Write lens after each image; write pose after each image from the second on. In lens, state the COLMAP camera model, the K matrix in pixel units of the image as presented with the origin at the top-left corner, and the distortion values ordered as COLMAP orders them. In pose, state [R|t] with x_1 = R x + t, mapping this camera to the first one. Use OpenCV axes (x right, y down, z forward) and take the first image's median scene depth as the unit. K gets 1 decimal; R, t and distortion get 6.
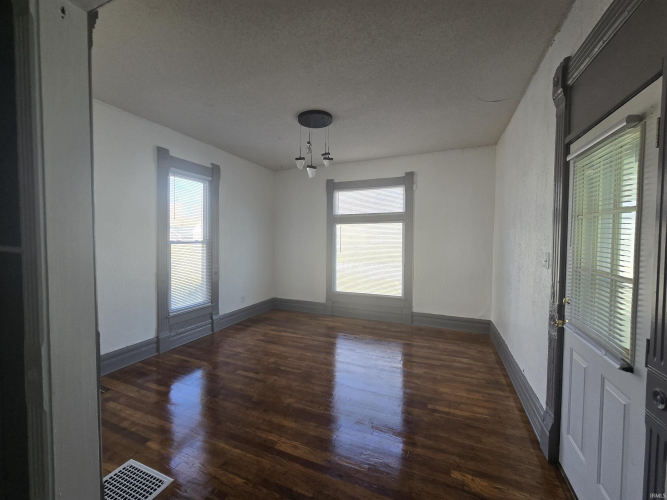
lens RADIAL K [[273.5, 0, 332.1], [0, 273.5, 246.3], [0, 0, 1]] dist [-0.009272, -0.000089]
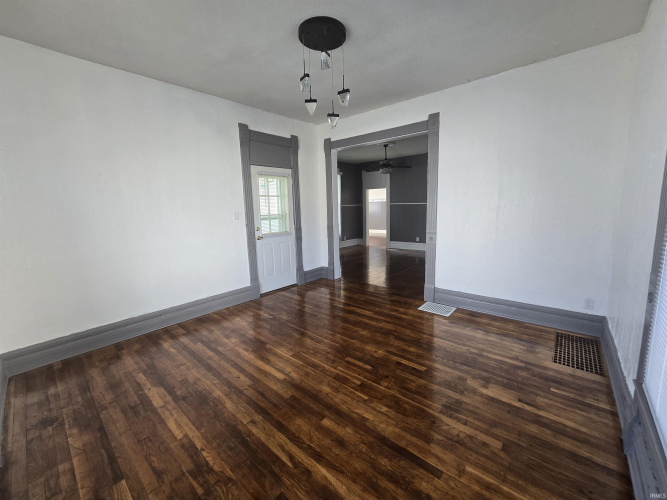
lens RADIAL K [[273.5, 0, 332.1], [0, 273.5, 246.3], [0, 0, 1]] dist [-0.009272, -0.000089]
pose [[-0.948101, -0.032047, 0.316350, -0.304529], [0.026687, 0.983378, 0.179598, -0.037934], [-0.316847, 0.178720, -0.931487, 1.618153]]
